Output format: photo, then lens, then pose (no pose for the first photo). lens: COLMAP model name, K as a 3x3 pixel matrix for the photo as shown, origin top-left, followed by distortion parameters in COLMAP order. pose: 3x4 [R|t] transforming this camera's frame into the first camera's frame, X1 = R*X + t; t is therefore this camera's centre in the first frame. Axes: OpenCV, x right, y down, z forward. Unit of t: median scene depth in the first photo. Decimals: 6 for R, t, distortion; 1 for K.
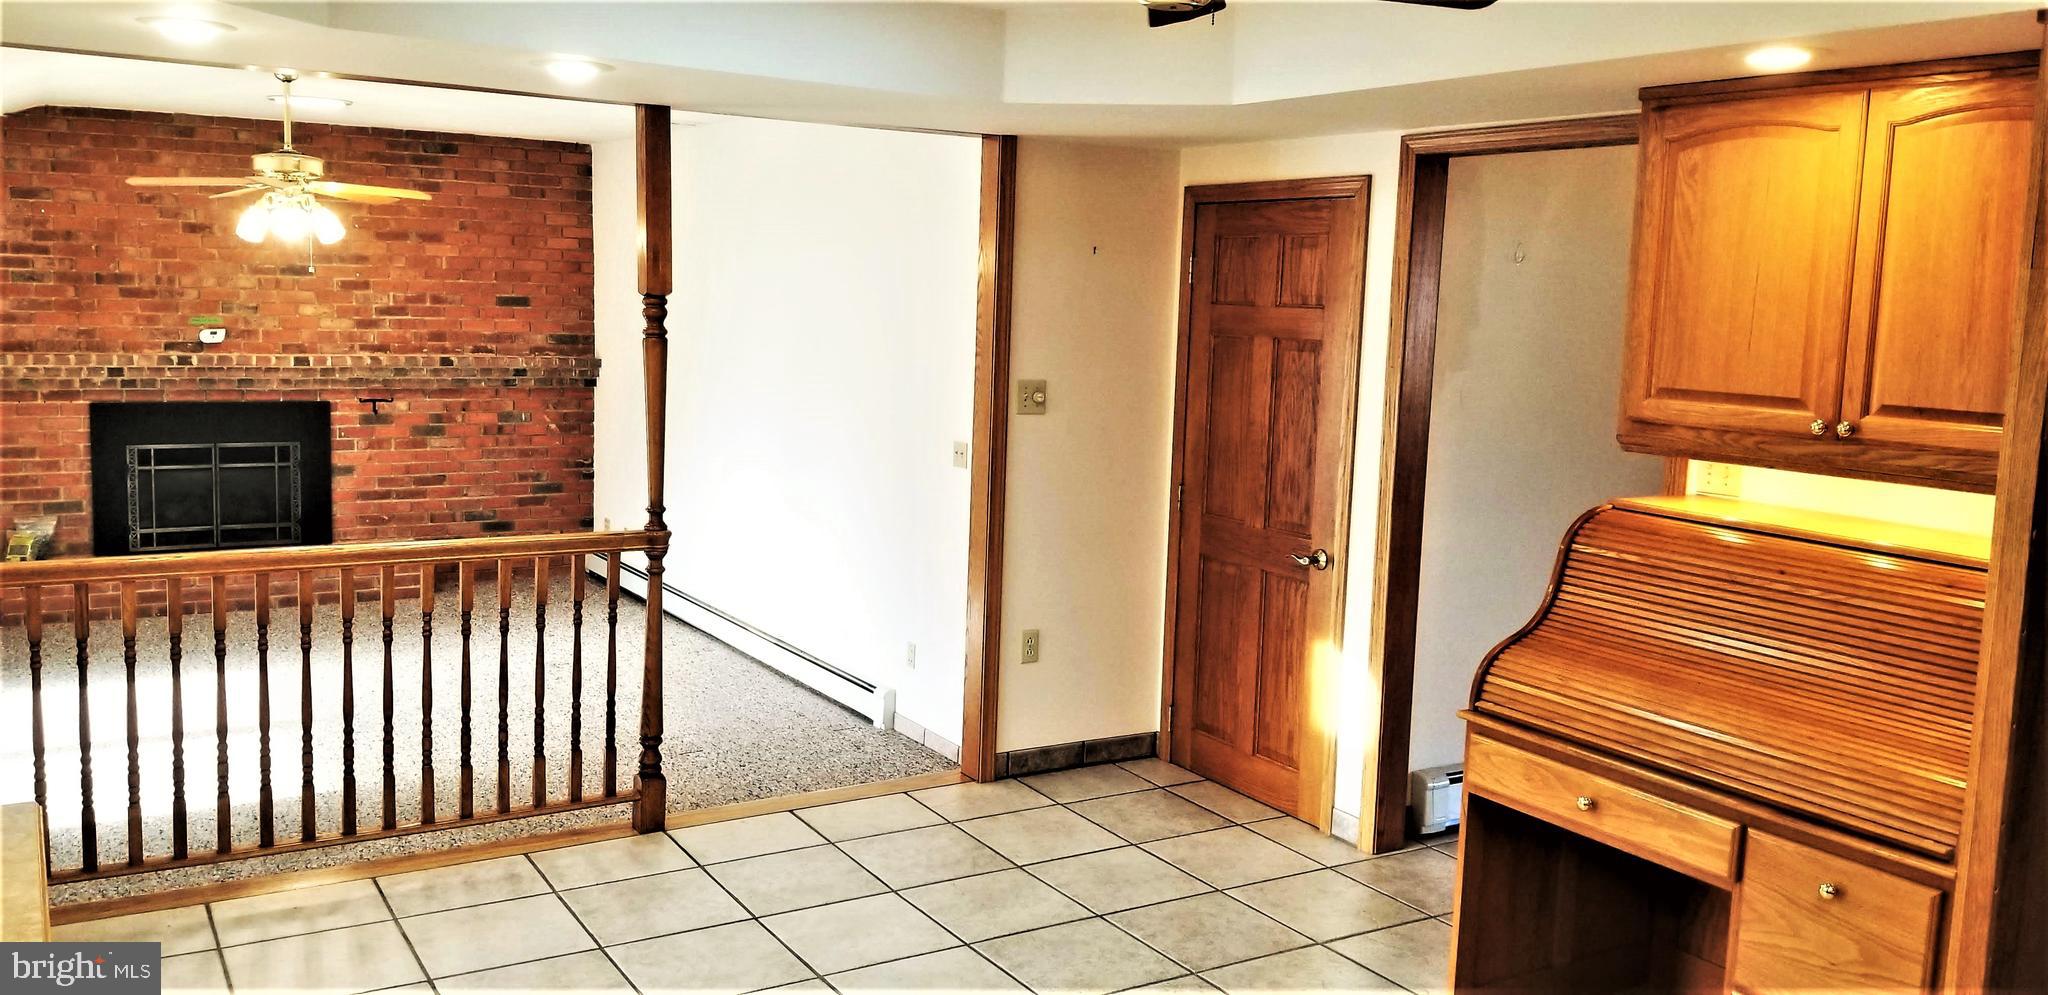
lens RADIAL K [[1567.5, 0, 1025.8], [0, 1567.5, 480.5], [0, 0, 1]] dist [0.019119, -0.048133]
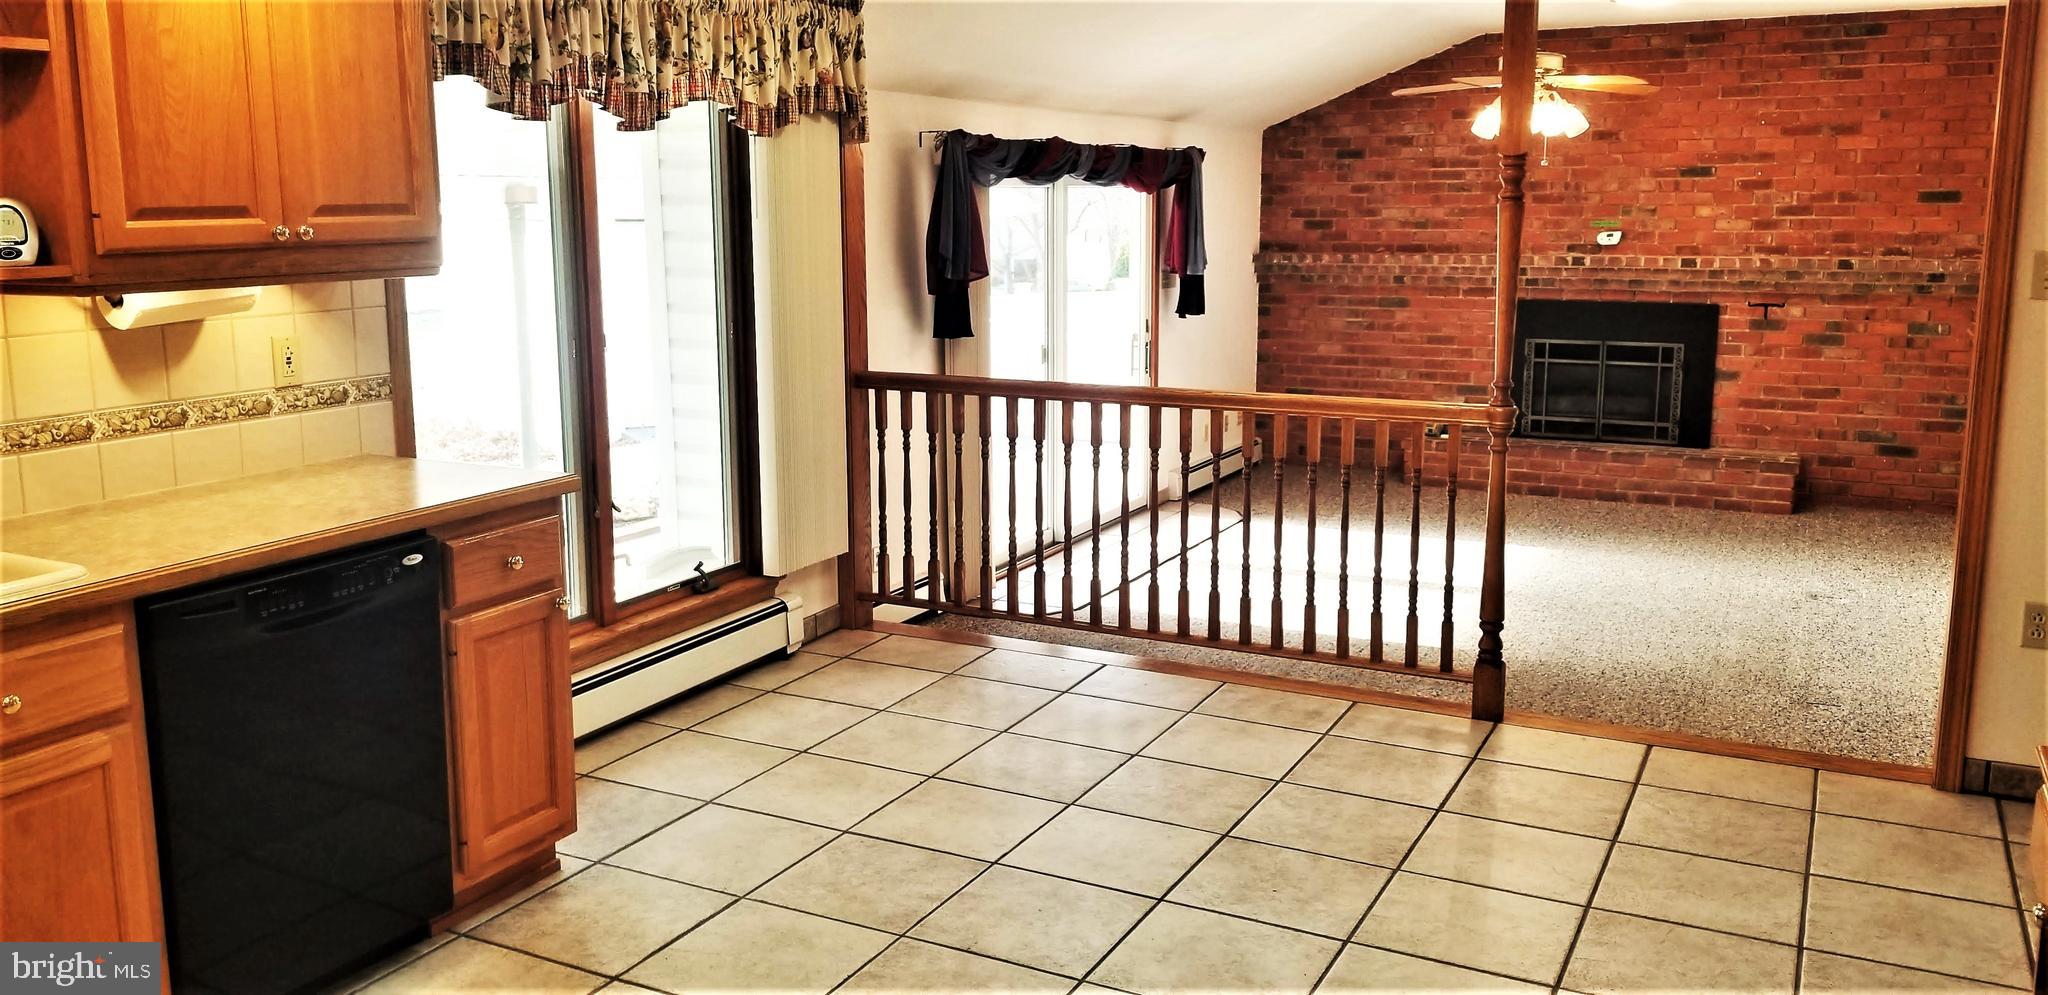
lens RADIAL K [[1567.5, 0, 971.9], [0, 1567.5, 459.0], [0, 0, 1]] dist [0.019119, -0.048133]
pose [[0.494768, 0.107394, -0.862364, 0.191294], [-0.079659, 0.993762, 0.078054, 0.006567], [0.865367, 0.030077, 0.500236, 0.108864]]
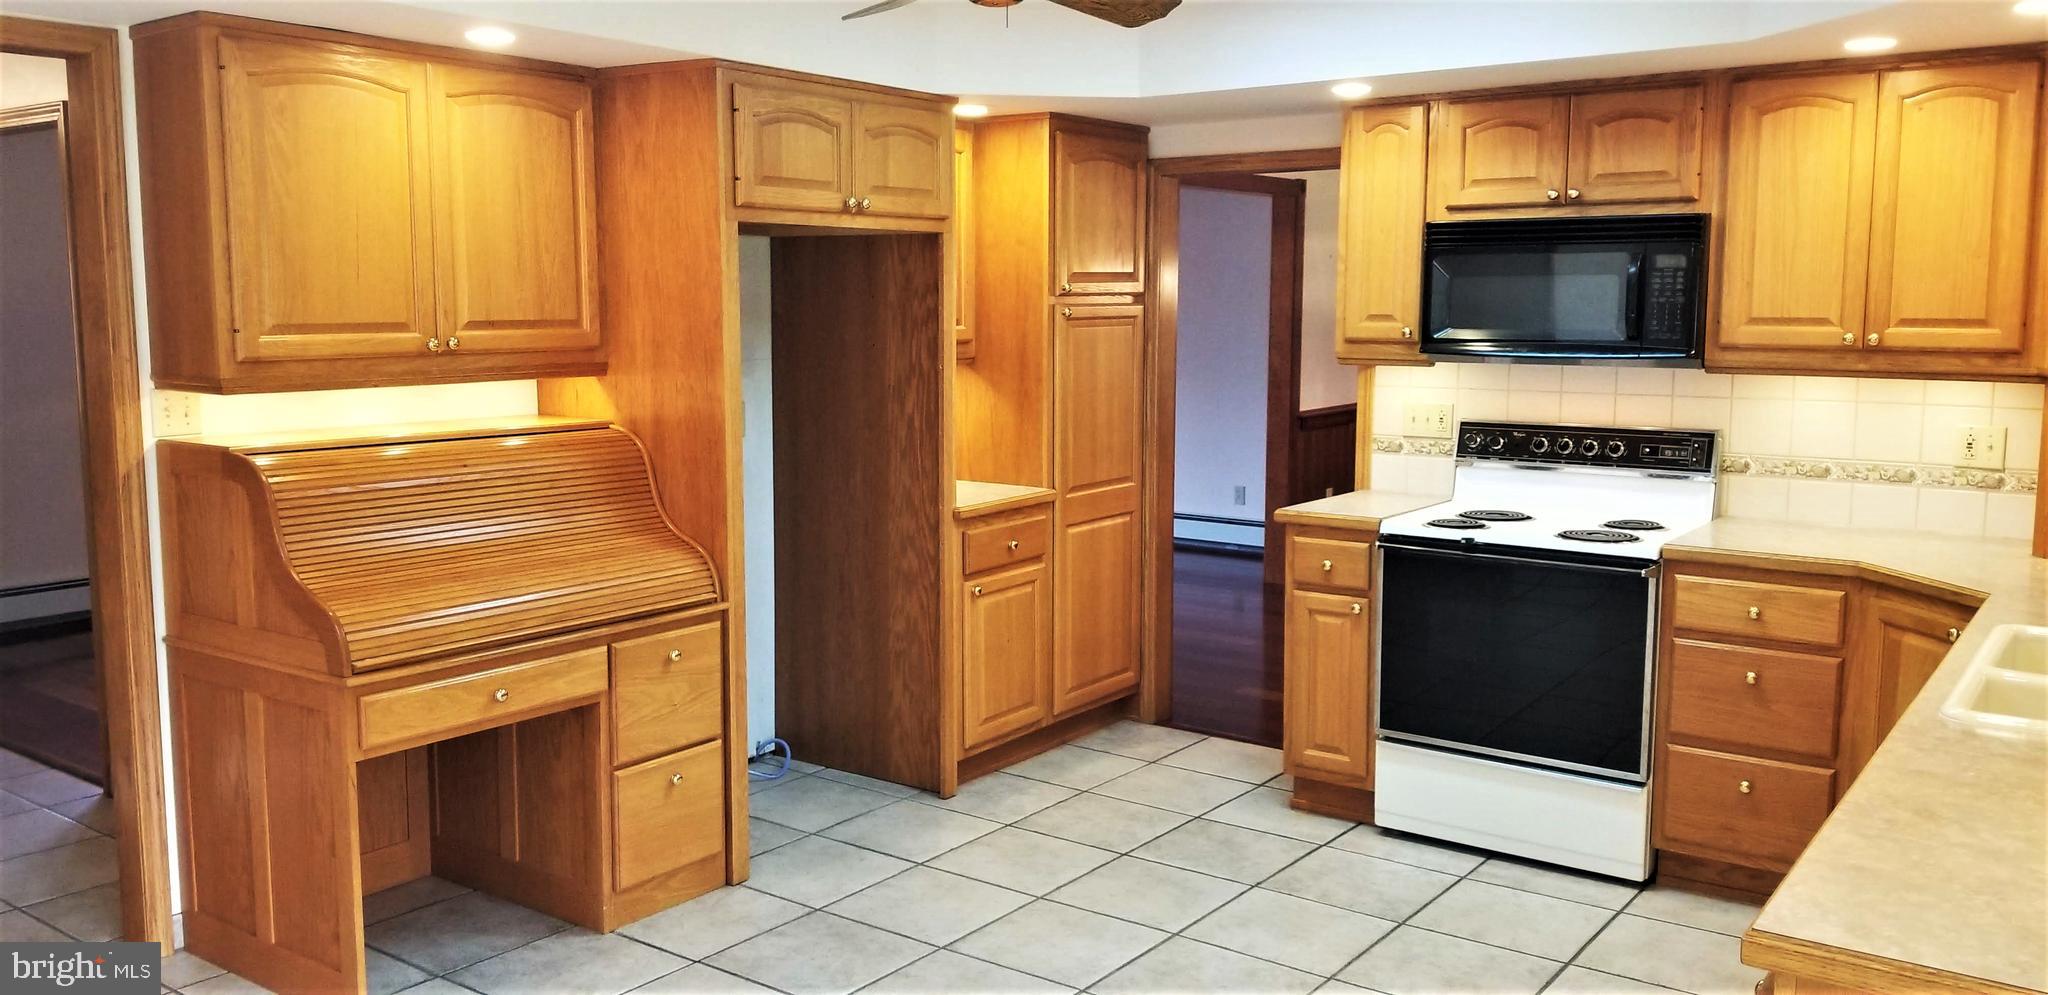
lens RADIAL K [[1567.5, 0, 1002.0], [0, 1567.5, 493.1], [0, 0, 1]] dist [0.019119, -0.048133]
pose [[-0.359670, -0.147104, 0.921411, -0.212714], [0.101206, 0.975518, 0.195248, -0.031351], [-0.927575, 0.163477, -0.335977, 0.281678]]
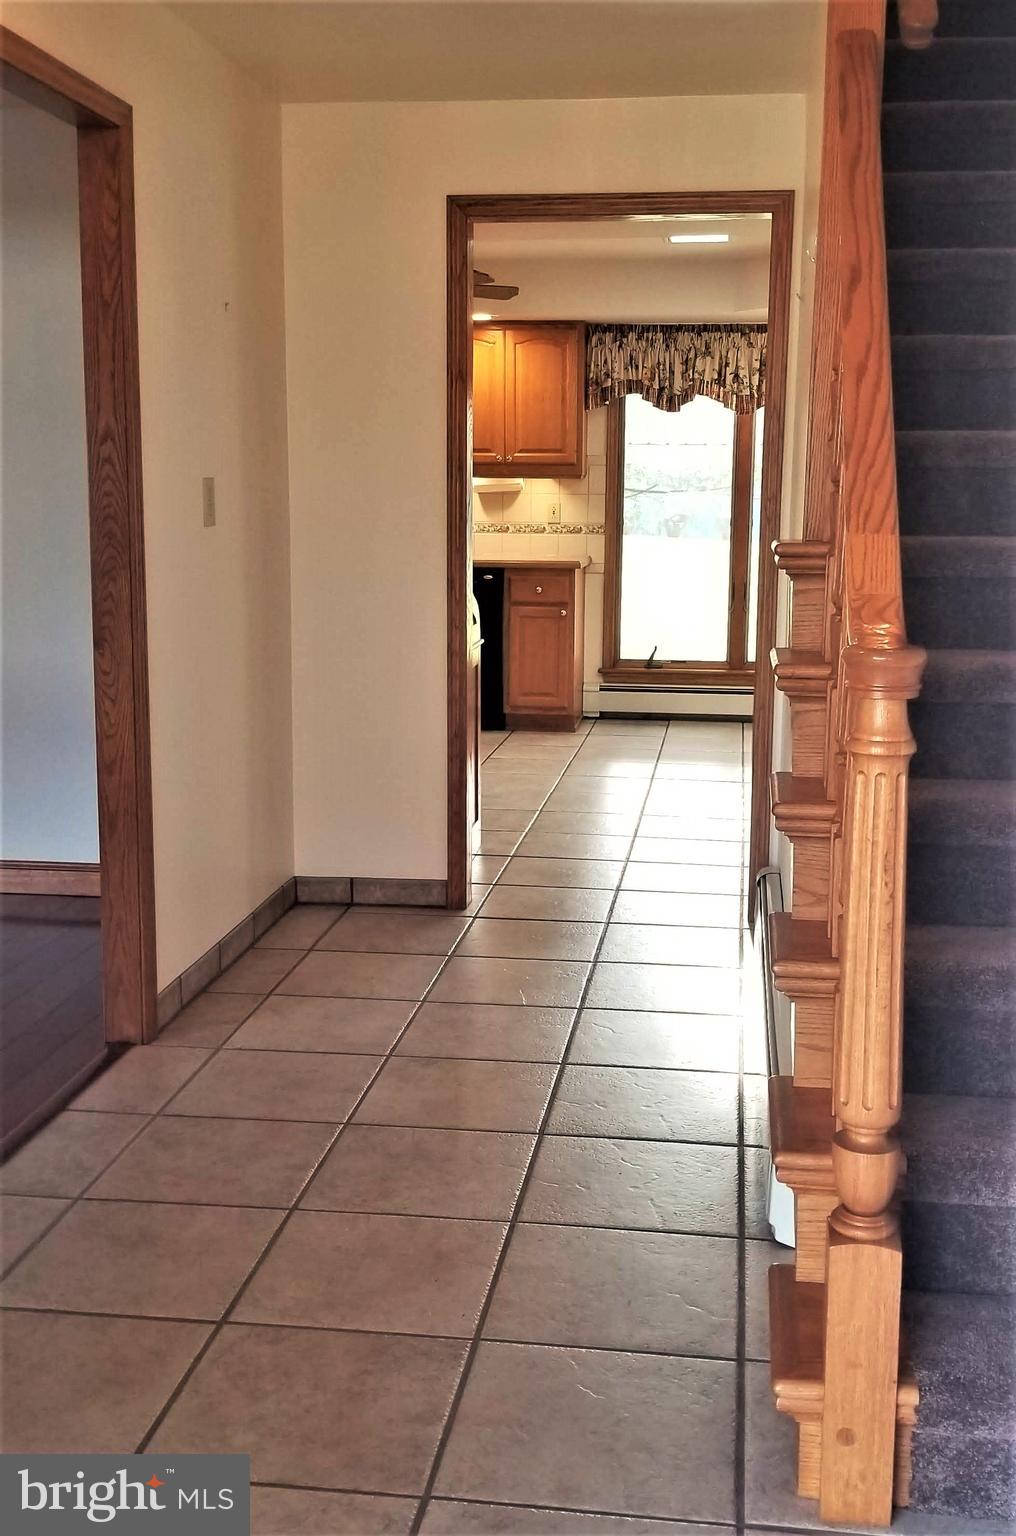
lens RADIAL K [[1546.0, 0, 508.8], [0, 1546.0, 767.2], [0, 0, 1]] dist [0.046005, 0.000000]
pose [[-0.634563, 0.102318, -0.766069, 0.469614], [-0.120161, 0.966084, 0.228566, -0.028153], [0.763473, 0.237091, -0.600747, 0.613889]]
